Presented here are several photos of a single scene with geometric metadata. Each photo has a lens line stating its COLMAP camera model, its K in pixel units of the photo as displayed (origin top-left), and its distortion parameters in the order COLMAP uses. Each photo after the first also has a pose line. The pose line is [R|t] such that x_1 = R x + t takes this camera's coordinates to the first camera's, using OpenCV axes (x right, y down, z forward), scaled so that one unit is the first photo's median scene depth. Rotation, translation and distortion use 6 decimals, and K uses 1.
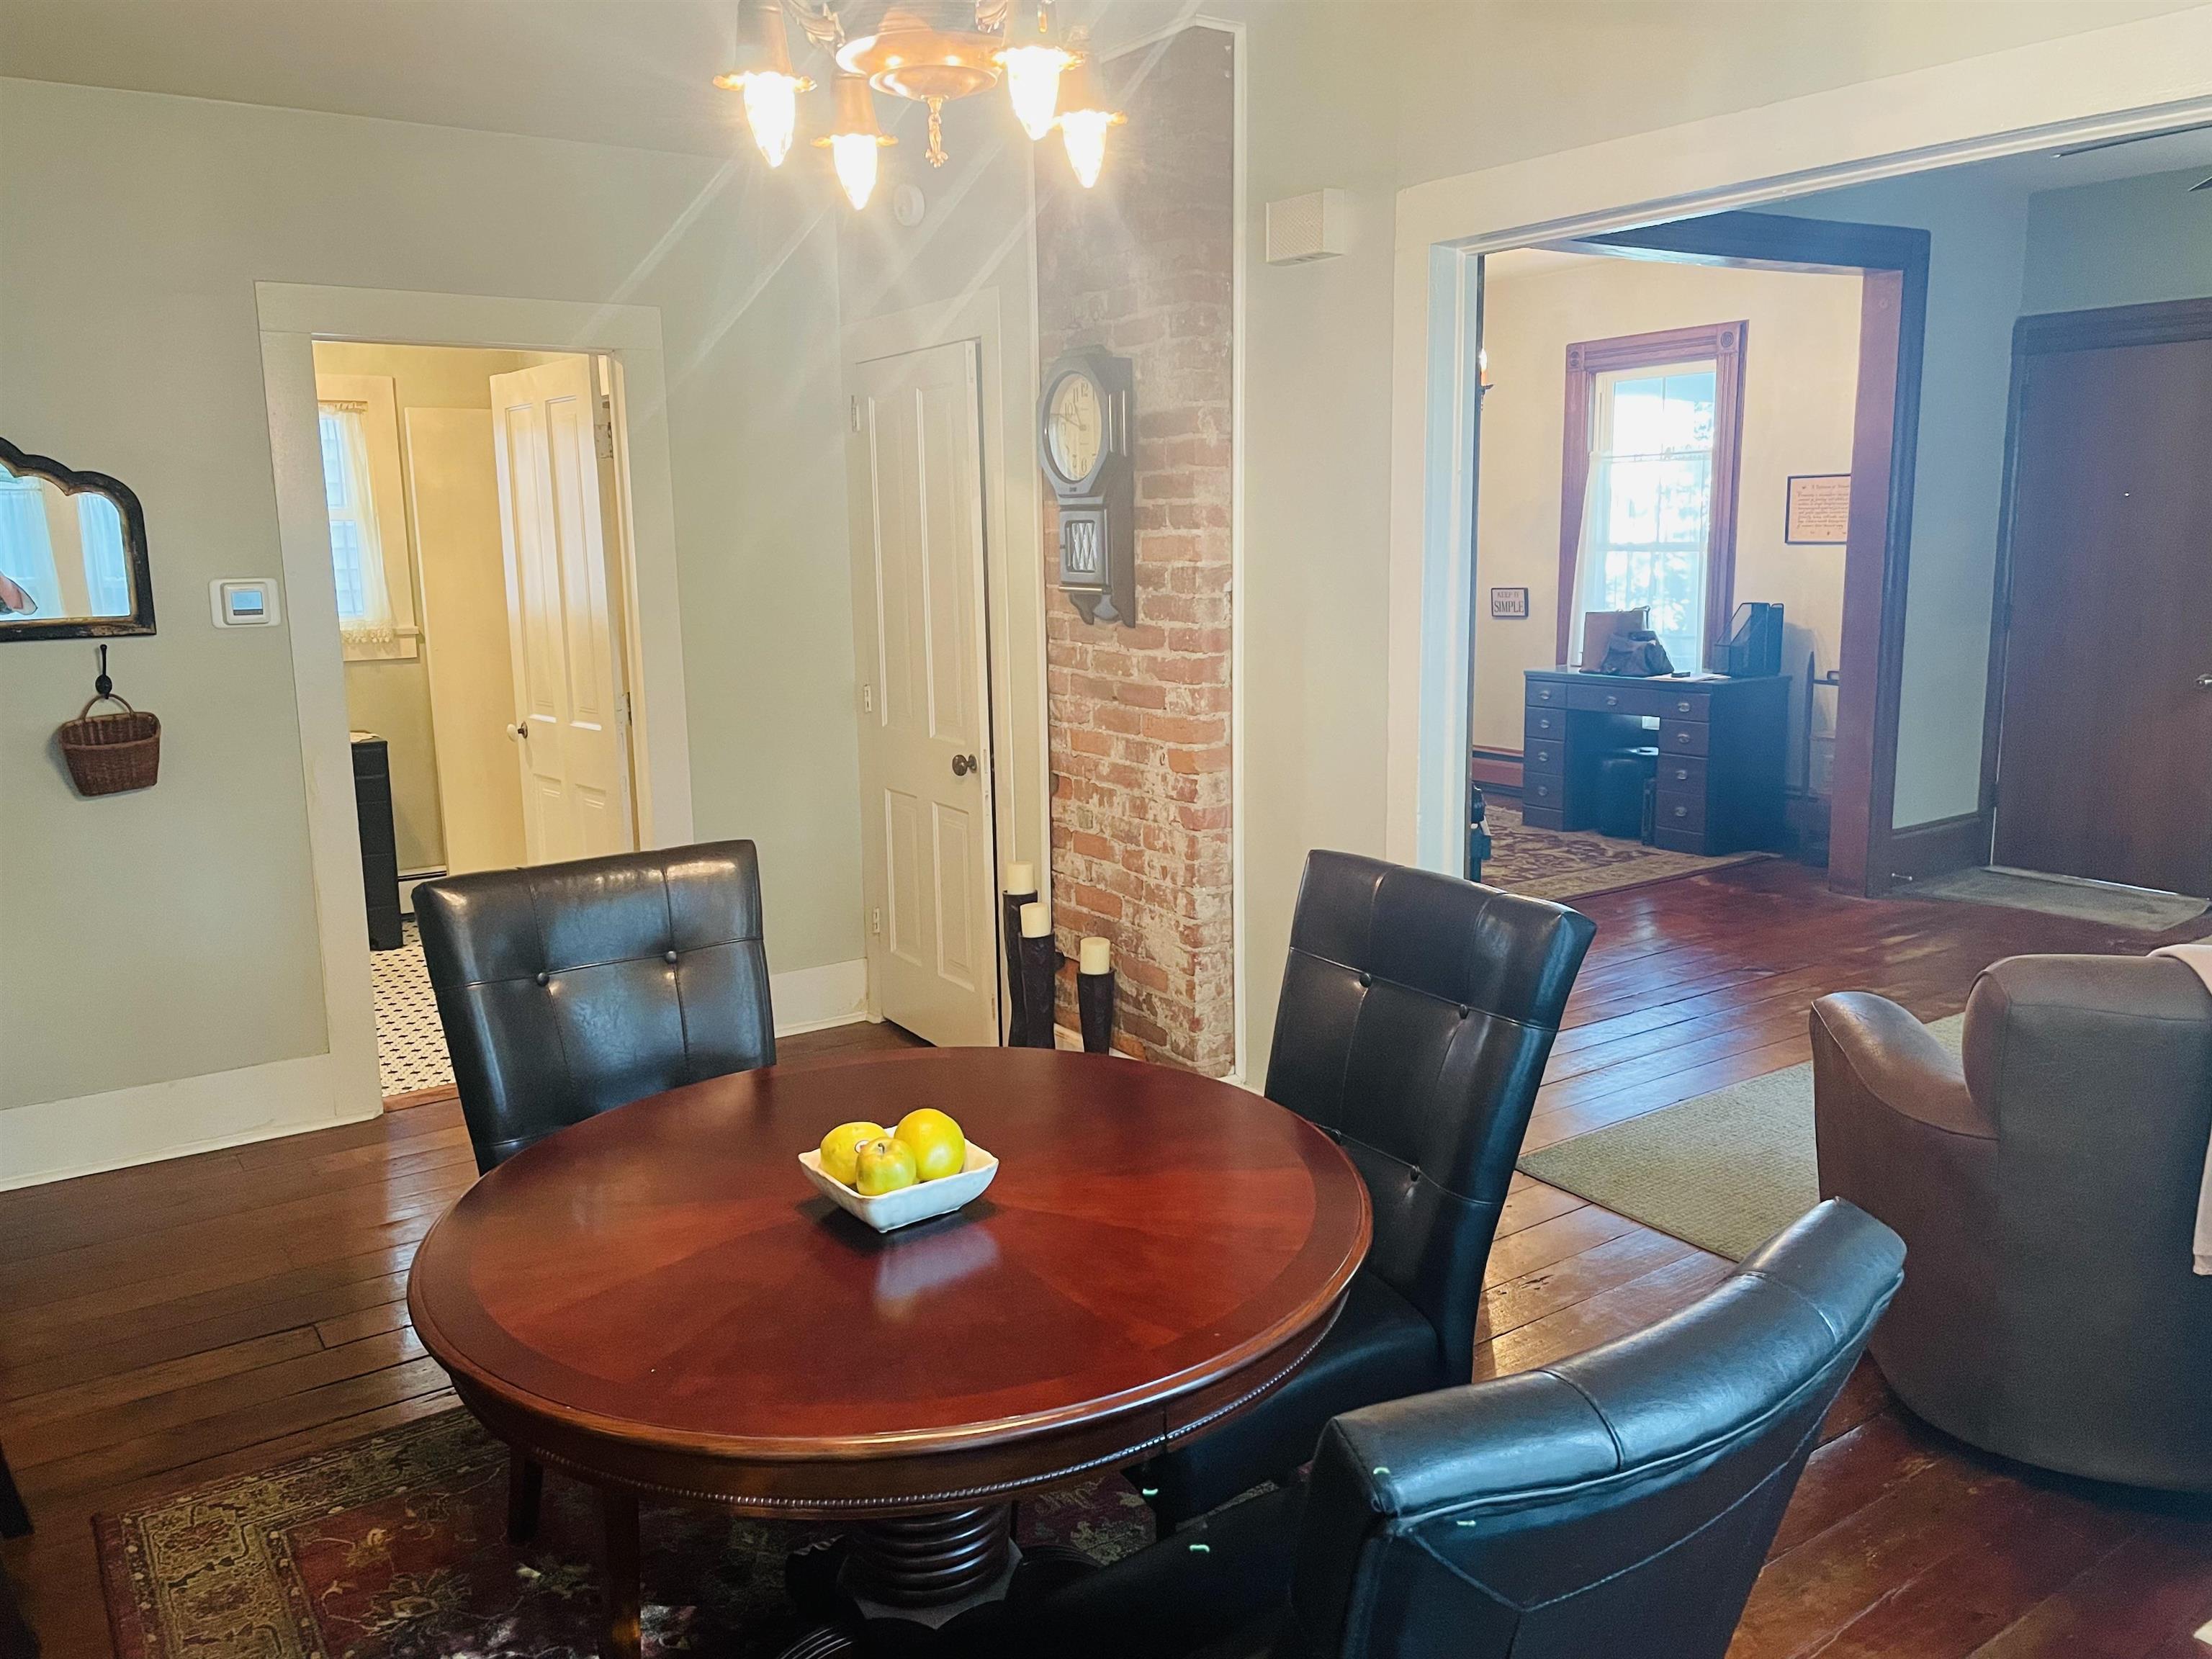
lens RADIAL K [[1661.9, 0, 1101.0], [0, 1661.9, 826.3], [0, 0, 1]] dist [0.083724, -0.117615]
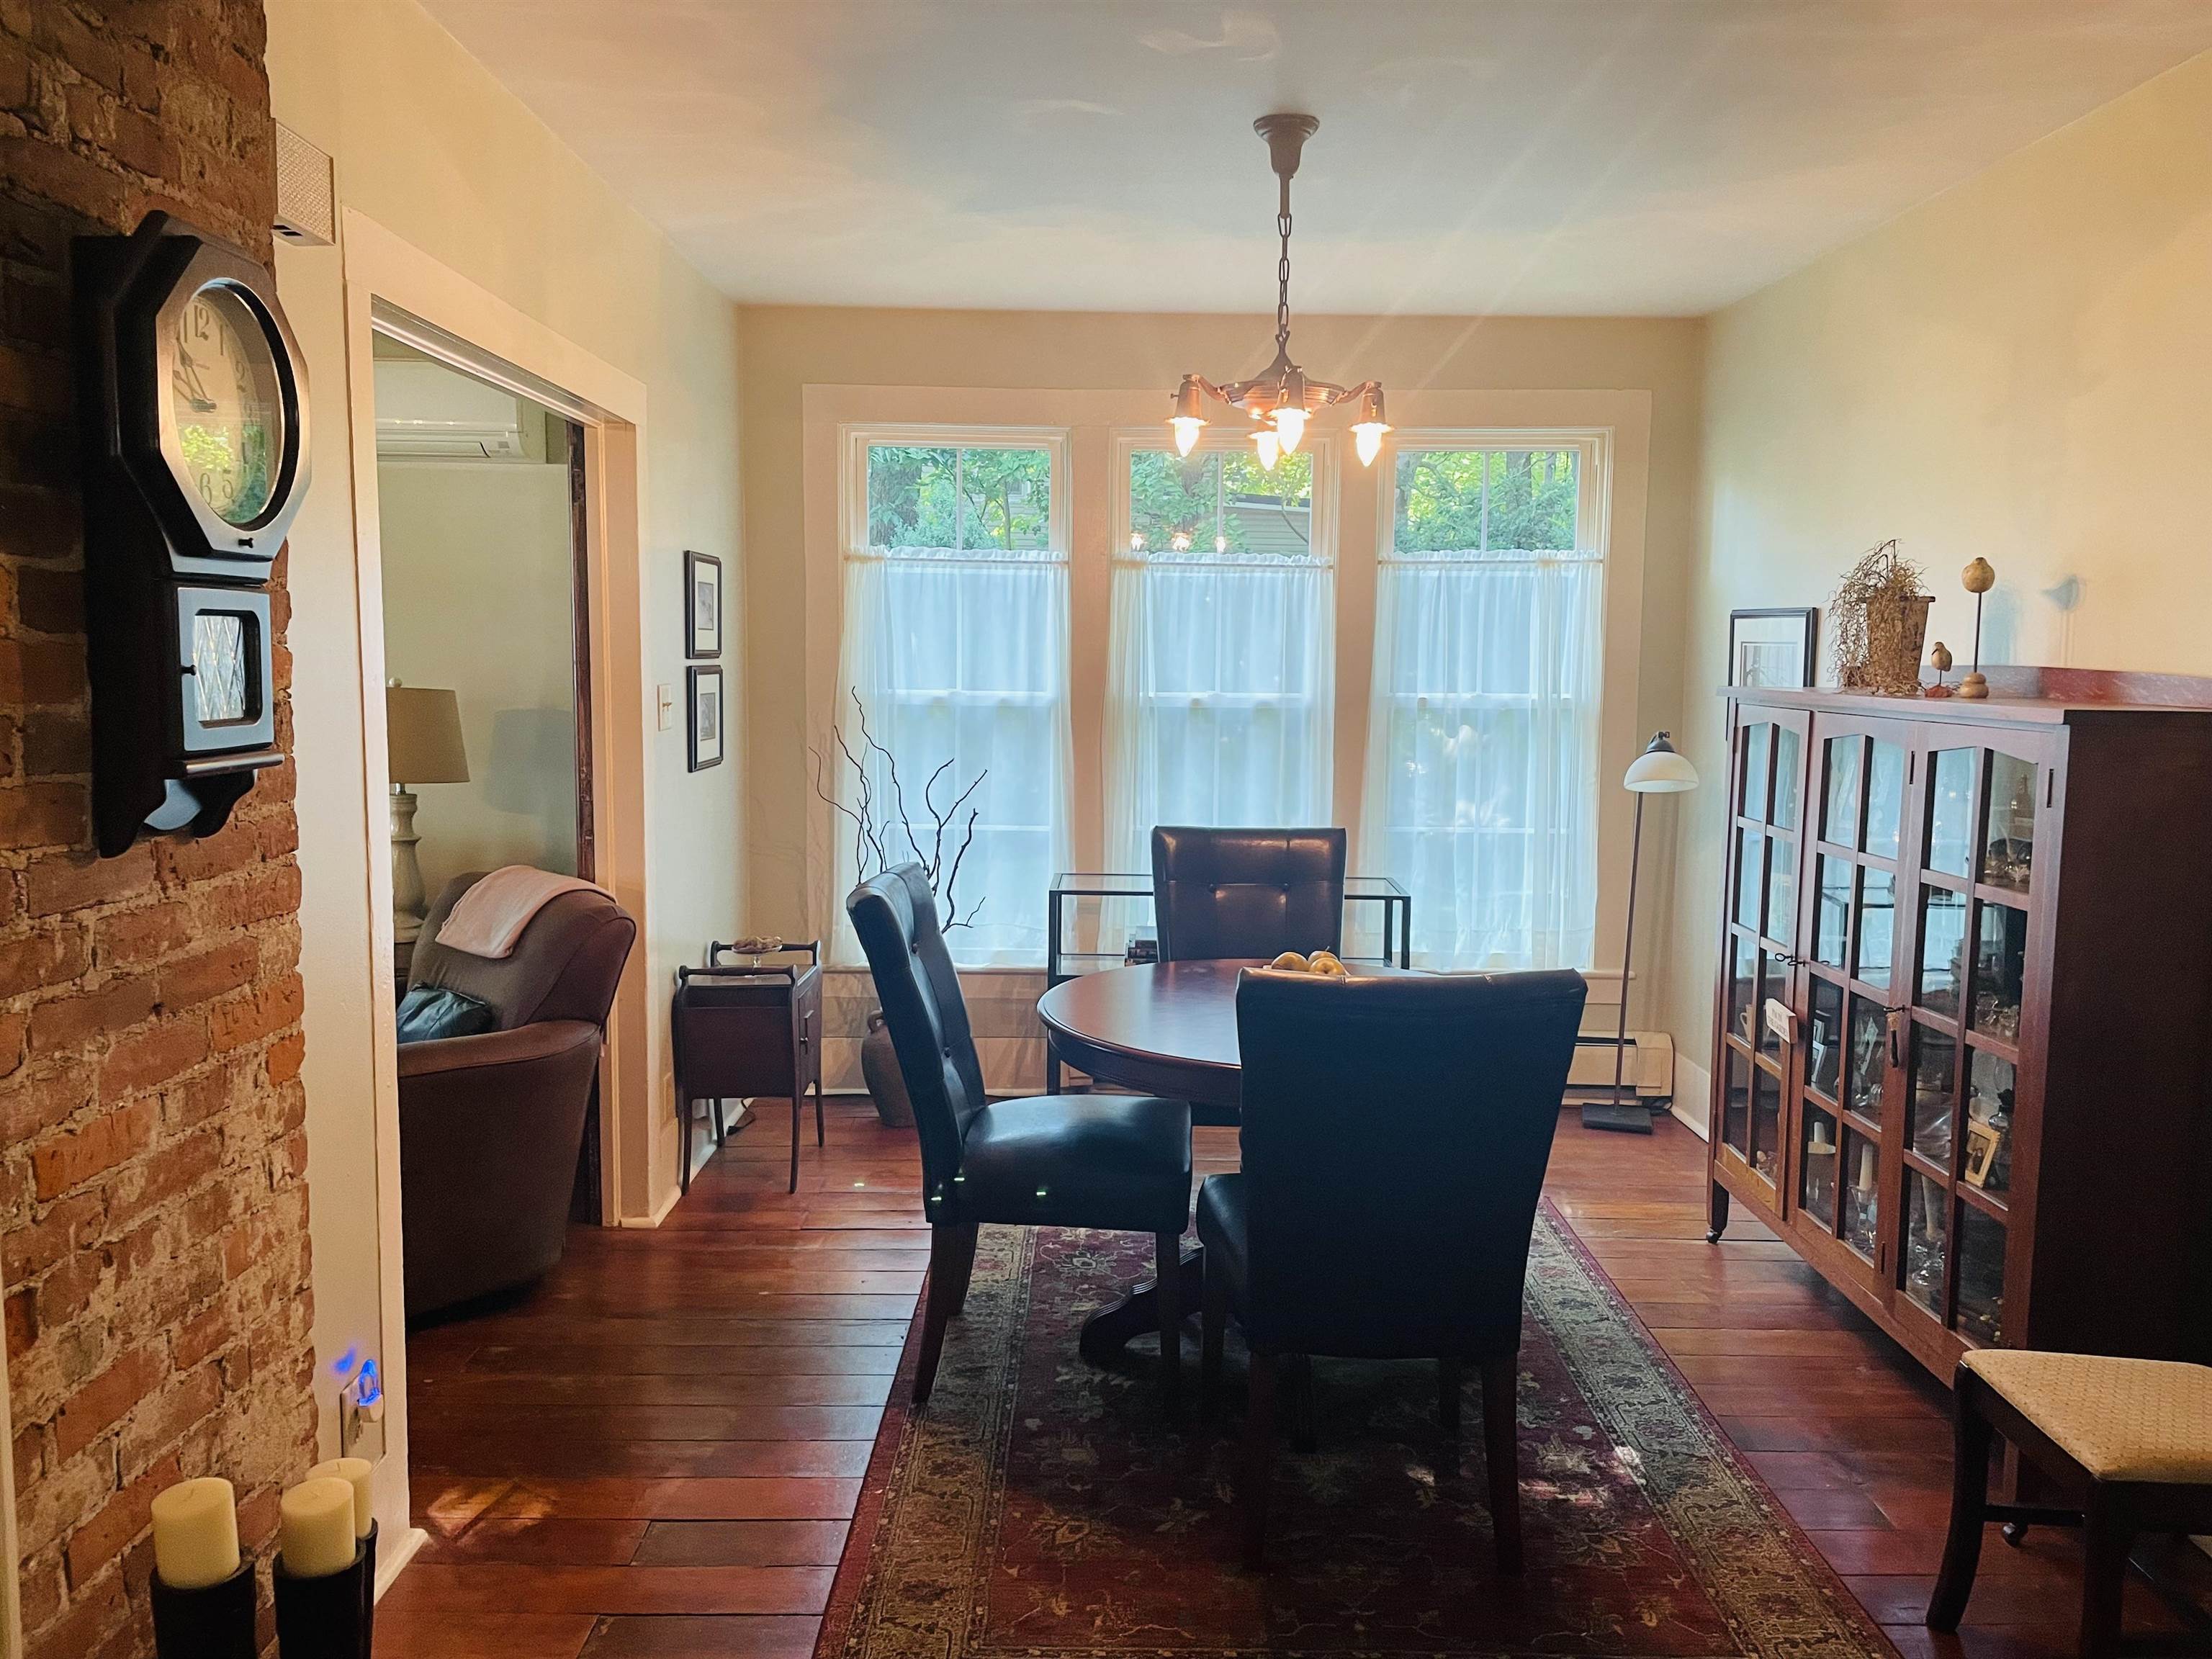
lens RADIAL K [[1667.5, 0, 1108.8], [0, 1667.5, 796.7], [0, 0, 1]] dist [0.086209, -0.118515]
pose [[-0.832589, -0.045060, 0.552055, -0.453264], [0.101090, 0.967584, 0.231437, -0.212242], [-0.544588, 0.248499, -0.801044, 1.222460]]
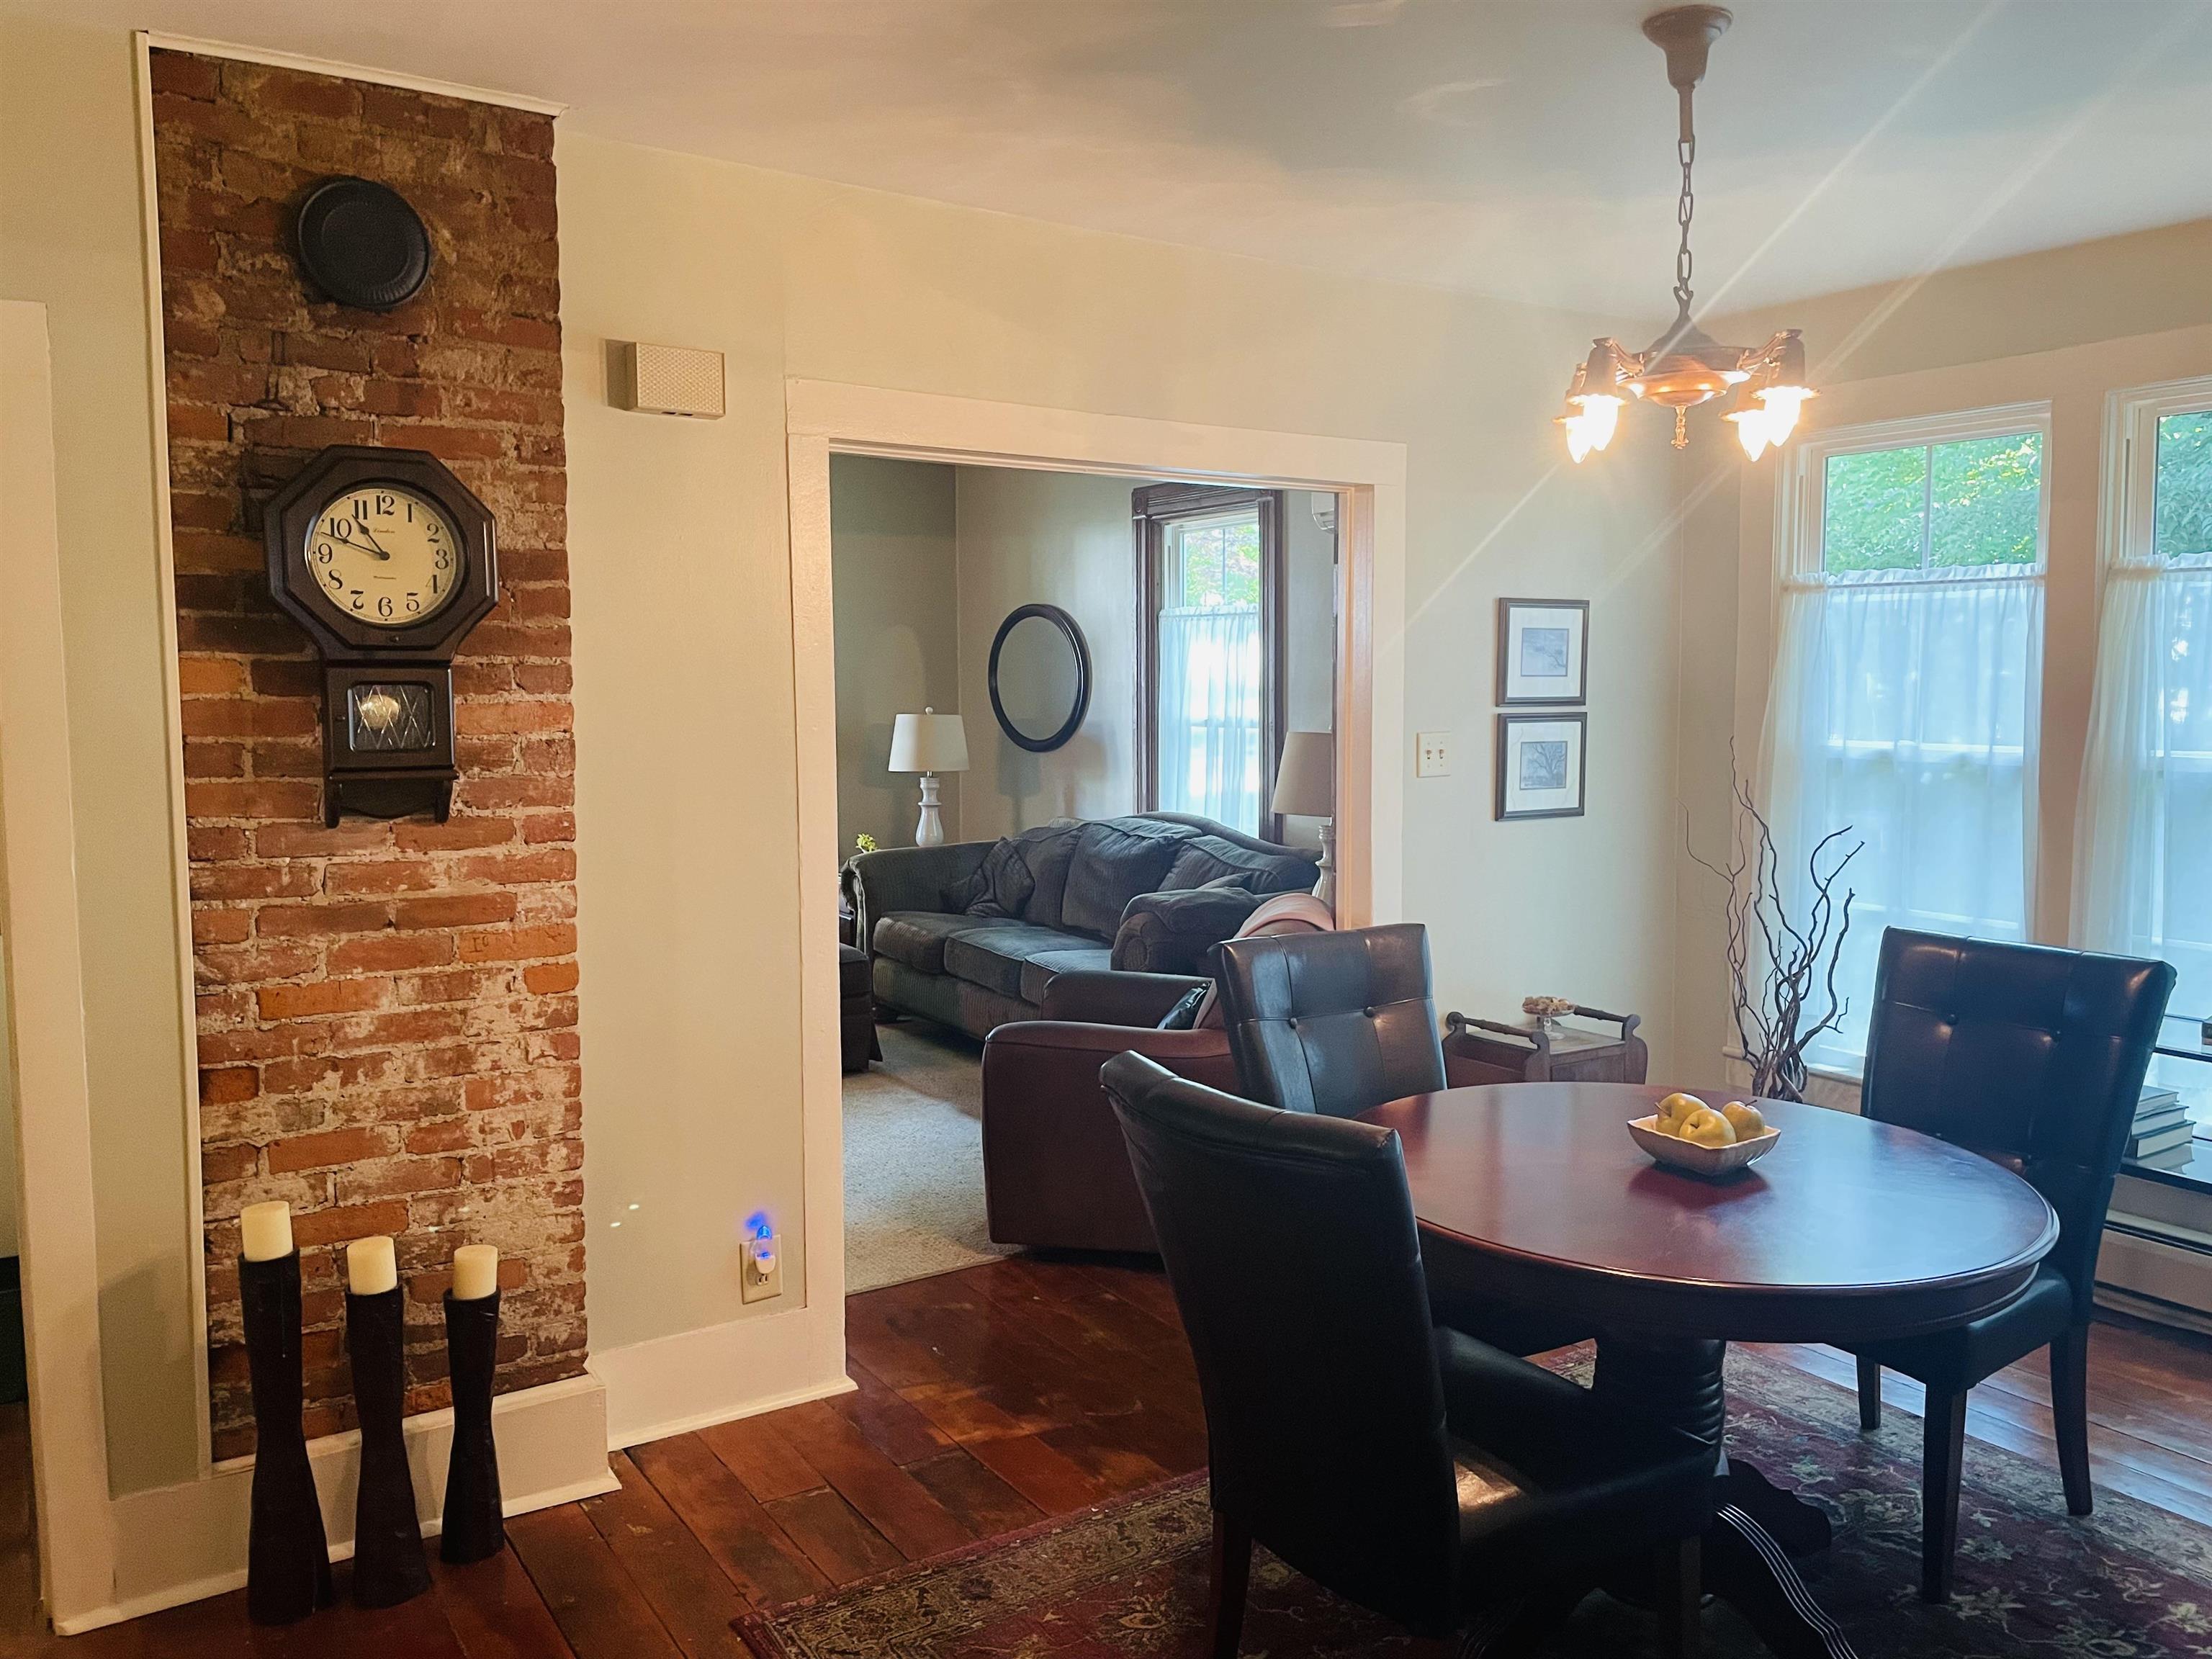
lens RADIAL K [[1676.8, 0, 1100.8], [0, 1676.8, 809.9], [0, 0, 1]] dist [0.093343, -0.125473]
pose [[0.008340, -0.061965, 0.998043, -0.731391], [0.184648, 0.981010, 0.059364, -0.113862], [-0.982769, 0.183792, 0.019623, 0.680260]]
